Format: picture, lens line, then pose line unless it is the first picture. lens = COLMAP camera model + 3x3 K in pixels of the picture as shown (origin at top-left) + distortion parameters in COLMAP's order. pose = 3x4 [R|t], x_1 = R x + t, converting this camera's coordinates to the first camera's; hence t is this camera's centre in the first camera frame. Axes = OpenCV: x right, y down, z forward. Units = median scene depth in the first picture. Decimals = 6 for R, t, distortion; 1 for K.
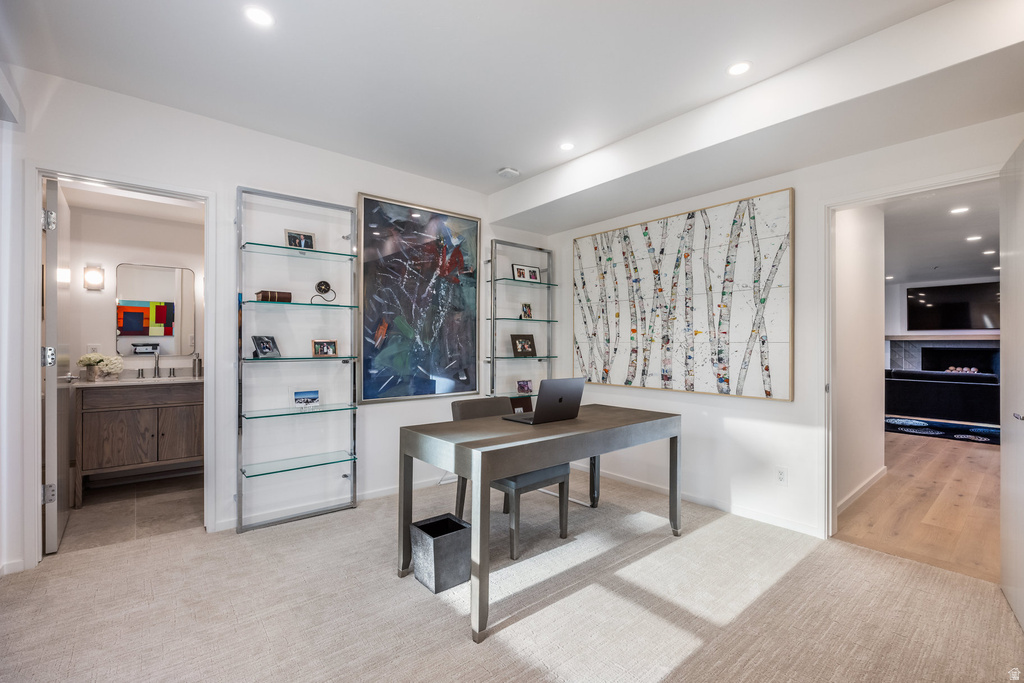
lens RADIAL K [[444.0, 0, 509.9], [0, 444.0, 338.7], [0, 0, 1]] dist [-0.002203, -0.000097]
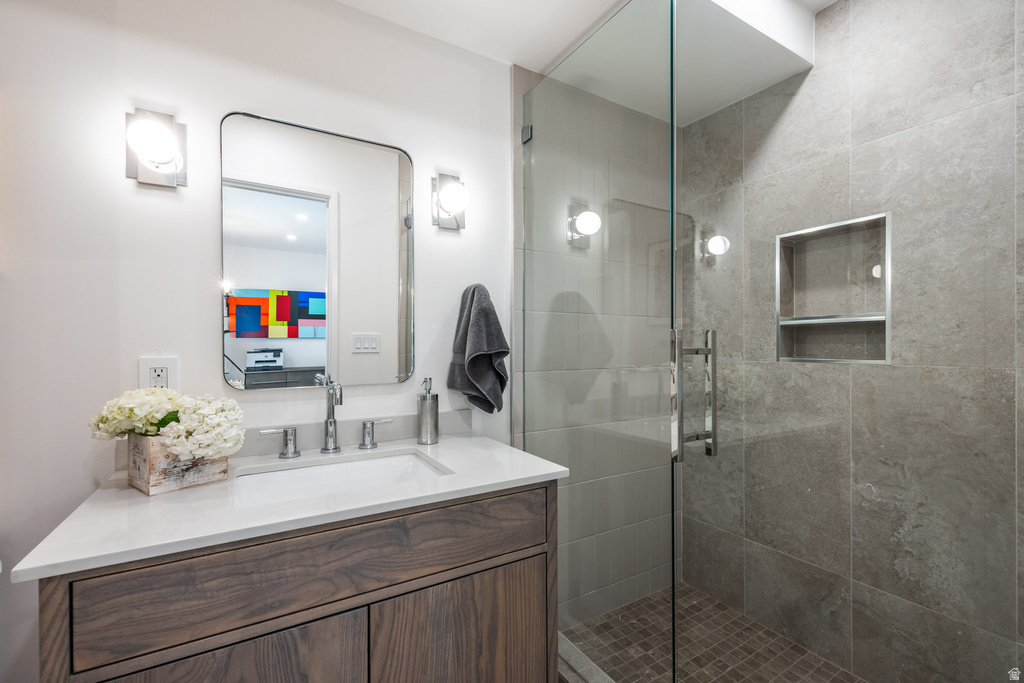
lens RADIAL K [[416.4, 0, 514.7], [0, 416.4, 342.8], [0, 0, 1]] dist [0.000500, -0.000180]
pose [[0.992256, -0.005895, -0.124070, -0.429663], [0.006306, 0.999976, 0.002922, 0.002261], [0.124050, -0.003681, 0.992269, 0.487936]]
